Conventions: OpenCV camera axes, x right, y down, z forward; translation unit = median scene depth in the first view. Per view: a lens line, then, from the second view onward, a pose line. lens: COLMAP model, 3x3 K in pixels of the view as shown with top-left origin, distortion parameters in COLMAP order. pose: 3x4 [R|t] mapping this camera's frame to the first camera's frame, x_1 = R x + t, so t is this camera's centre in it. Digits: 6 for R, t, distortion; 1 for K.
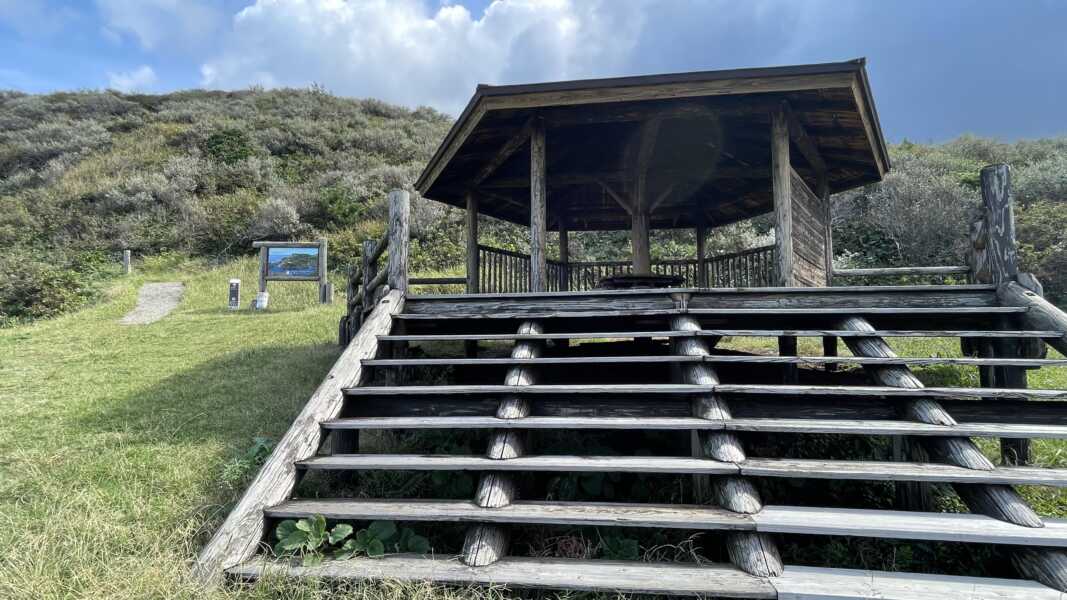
lens RADIAL K [[542.2, 0, 534.5], [0, 542.2, 303.6], [0, 0, 1]] dist [-0.005745, -0.001008]
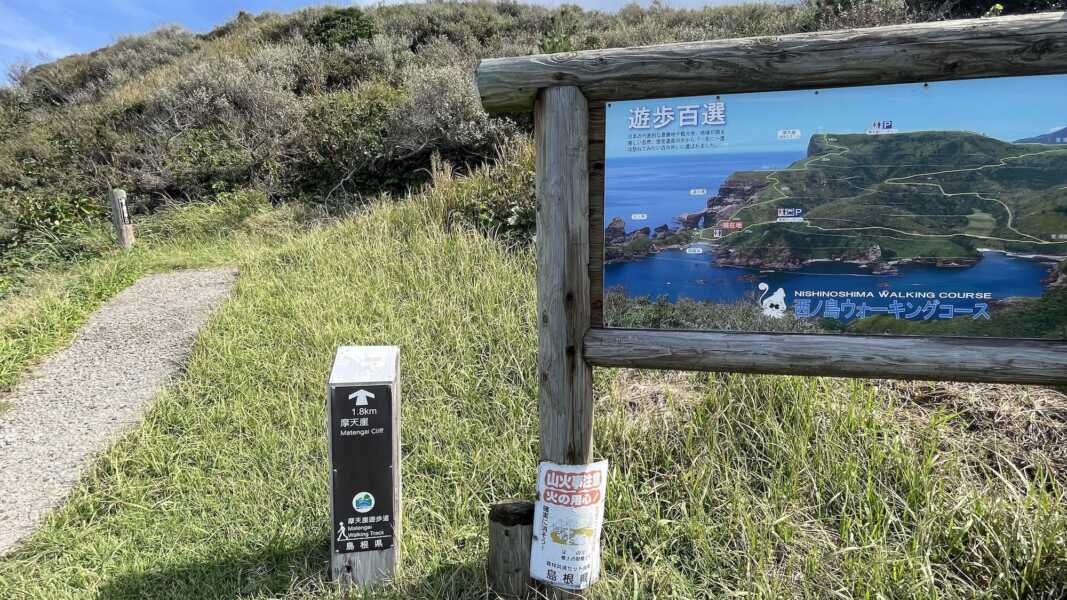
lens RADIAL K [[514.5, 0, 533.5], [0, 514.5, 300.0], [0, 0, 1]] dist [0.002130, 0.000055]
pose [[0.981270, 0.003761, -0.192599, -0.367760], [0.018976, 0.993060, 0.116070, -0.054898], [0.191699, -0.117551, 0.974389, 0.667943]]
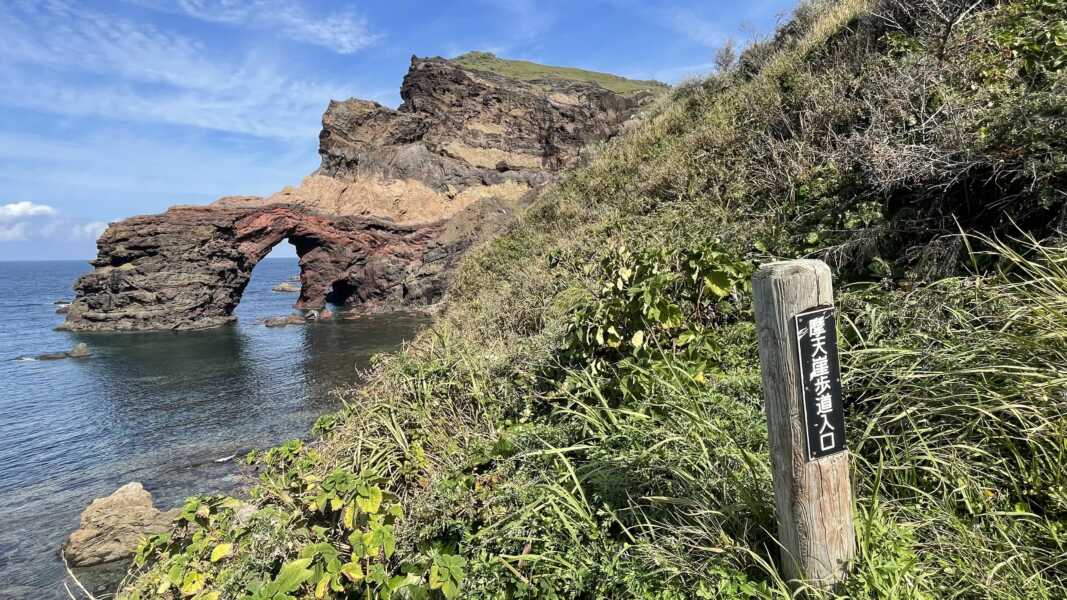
lens RADIAL K [[542.2, 0, 534.5], [0, 542.2, 303.6], [0, 0, 1]] dist [-0.005745, -0.001008]
pose [[0.235134, 0.091086, -0.967686, -0.678500], [0.089182, 0.989378, 0.114798, -0.103278], [0.967863, -0.113293, 0.224513, 0.937554]]
